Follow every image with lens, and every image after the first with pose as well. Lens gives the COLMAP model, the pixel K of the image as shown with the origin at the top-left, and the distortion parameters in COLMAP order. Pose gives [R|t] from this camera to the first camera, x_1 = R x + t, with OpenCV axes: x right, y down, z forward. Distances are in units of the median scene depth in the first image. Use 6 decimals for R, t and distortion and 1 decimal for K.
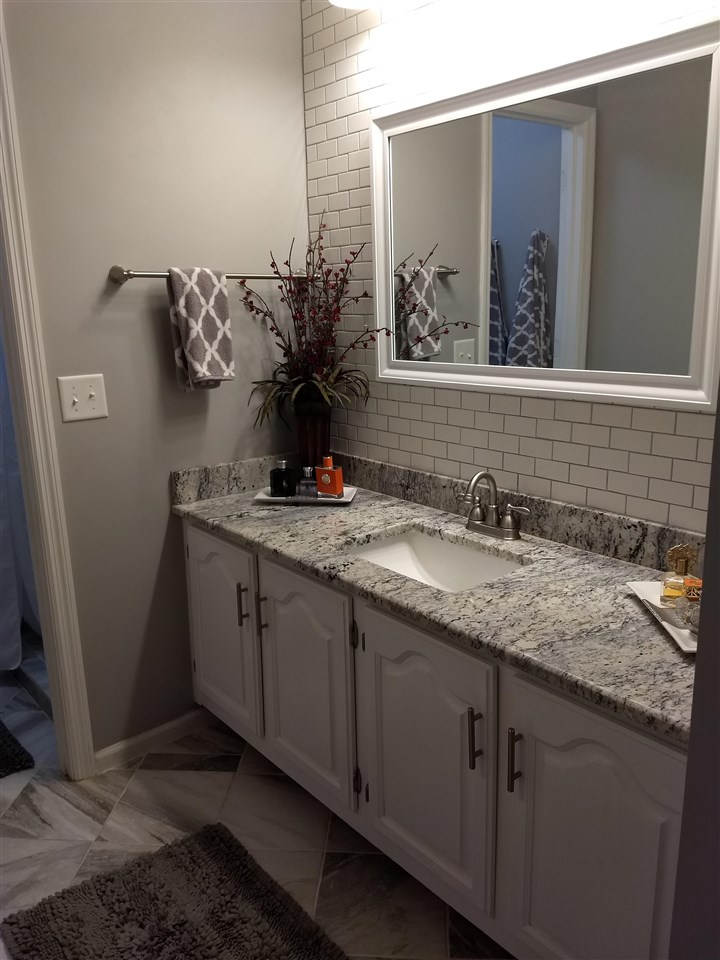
lens RADIAL K [[768.3, 0, 380.8], [0, 768.3, 502.8], [0, 0, 1]] dist [0.136945, -0.268025]
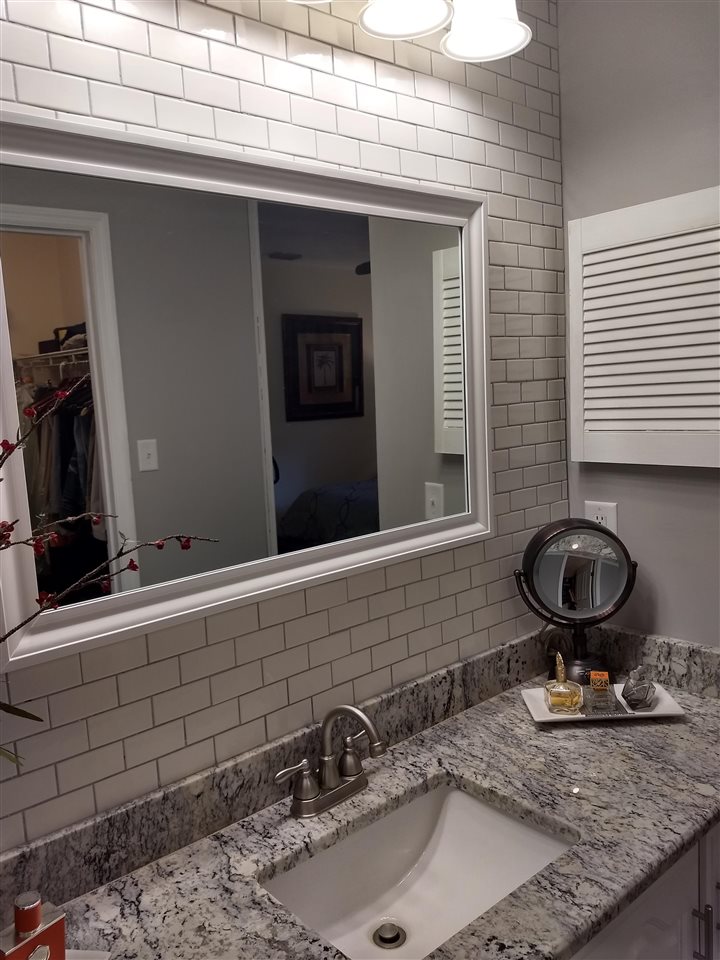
lens RADIAL K [[768.3, 0, 380.8], [0, 768.3, 502.8], [0, 0, 1]] dist [0.136945, -0.268025]
pose [[-0.039196, -0.127100, 0.991115, -0.529766], [0.304142, 0.943297, 0.132996, -0.299306], [-0.951820, 0.306653, 0.001683, 0.979455]]
